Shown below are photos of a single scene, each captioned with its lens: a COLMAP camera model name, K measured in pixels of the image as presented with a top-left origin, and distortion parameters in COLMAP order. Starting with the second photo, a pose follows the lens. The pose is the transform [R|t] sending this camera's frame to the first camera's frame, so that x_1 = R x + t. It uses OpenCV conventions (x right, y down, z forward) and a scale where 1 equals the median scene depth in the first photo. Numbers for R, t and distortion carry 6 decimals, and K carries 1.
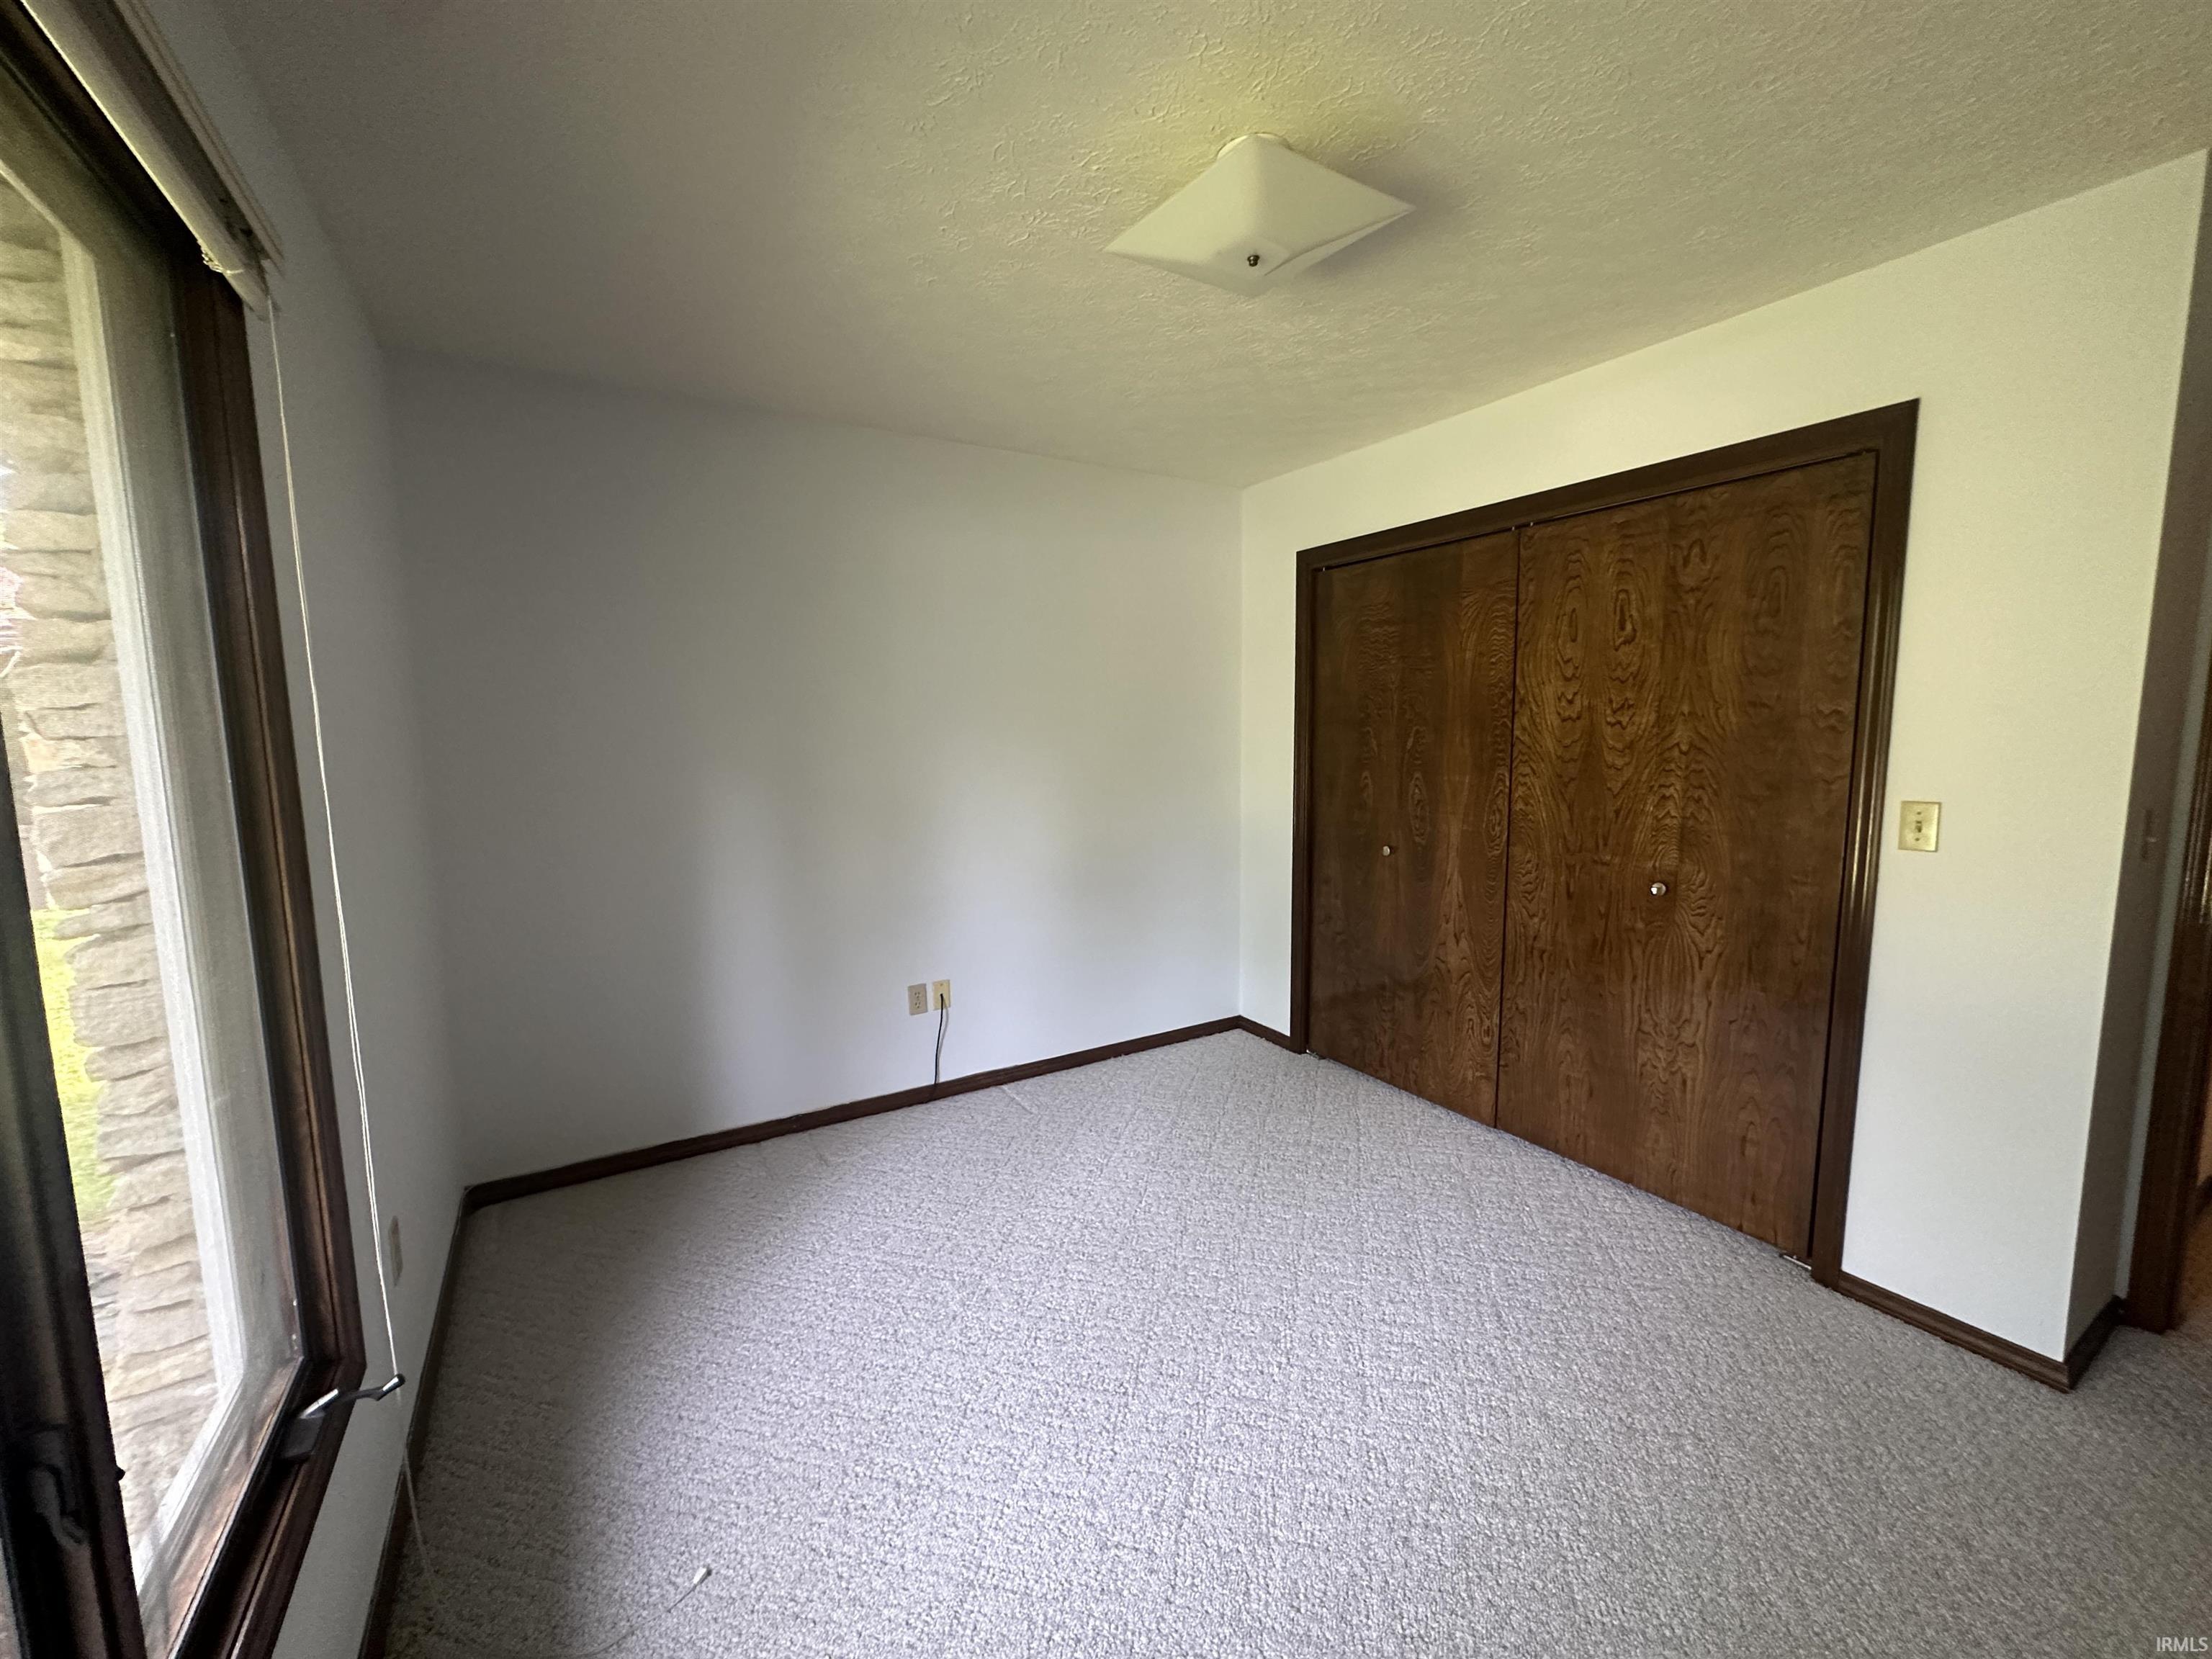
lens RADIAL K [[887.0, 0, 1107.2], [0, 887.0, 831.1], [0, 0, 1]] dist [0.000150, 0.000037]
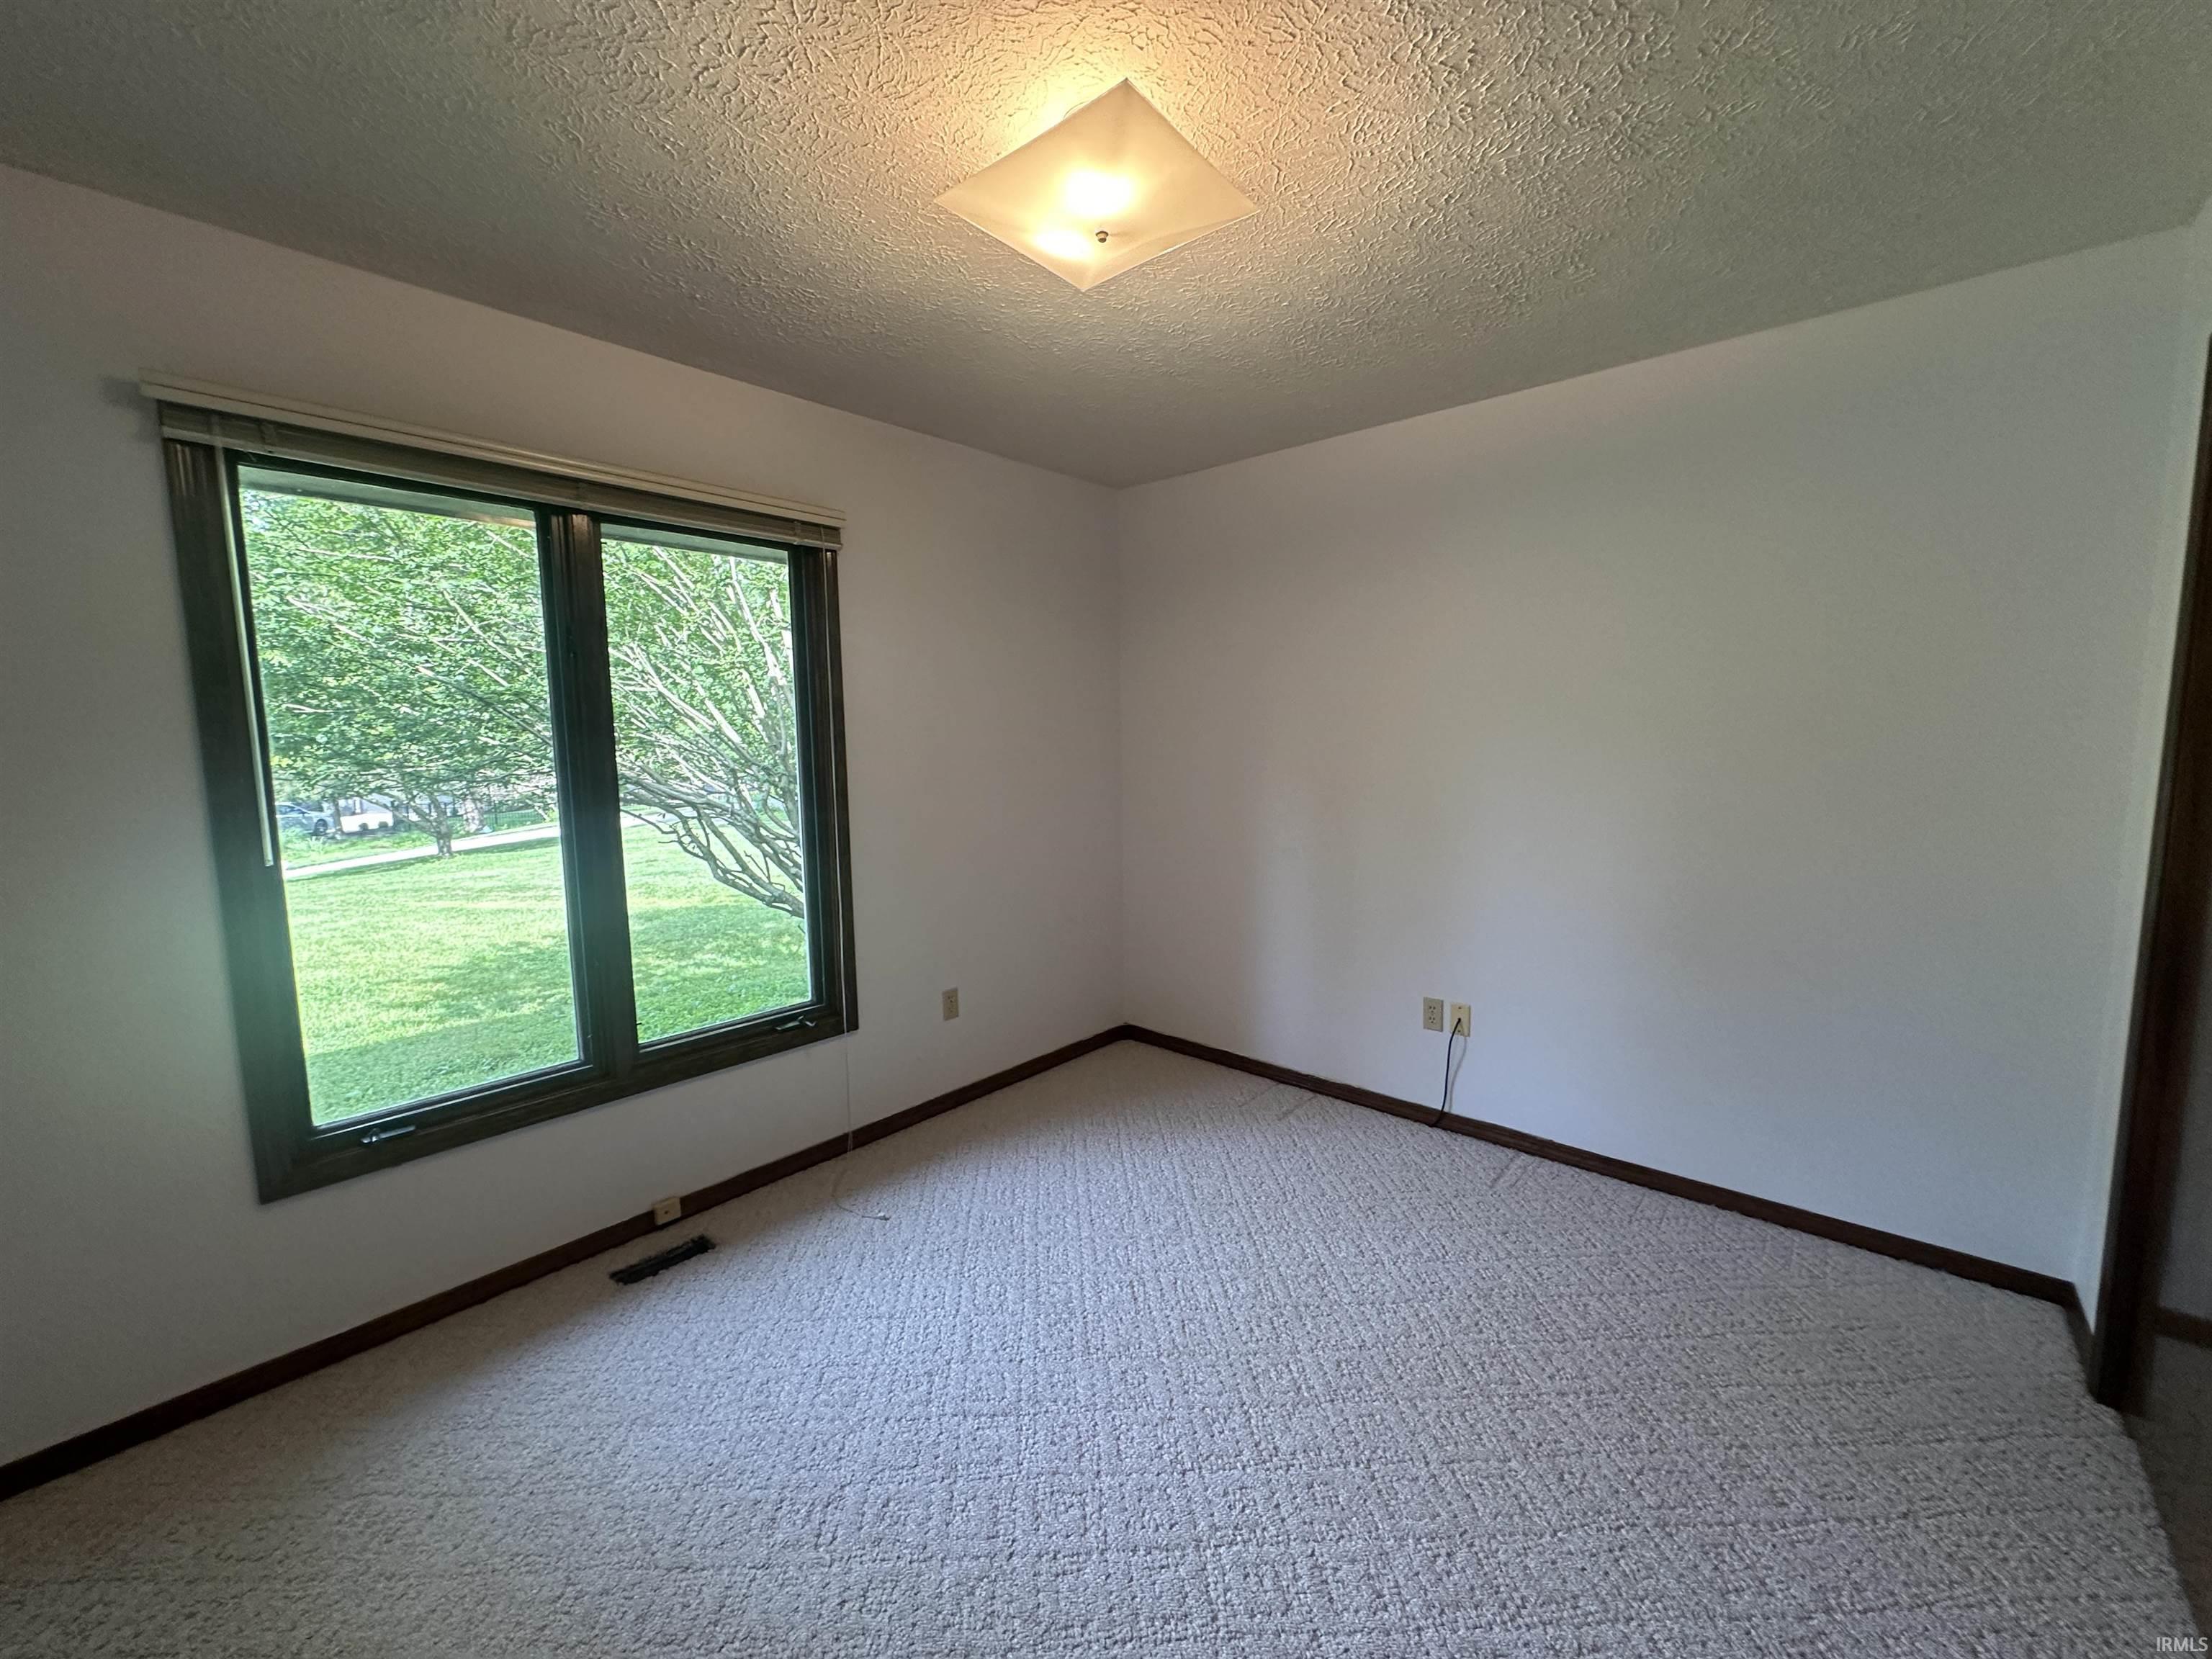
lens RADIAL K [[887.0, 0, 1105.5], [0, 887.0, 829.2], [0, 0, 1]] dist [0.000150, 0.000037]
pose [[0.297459, 0.108076, -0.948598, 0.550669], [-0.108249, 0.990983, 0.078961, -0.042449], [0.948578, 0.079197, 0.306476, 0.359284]]
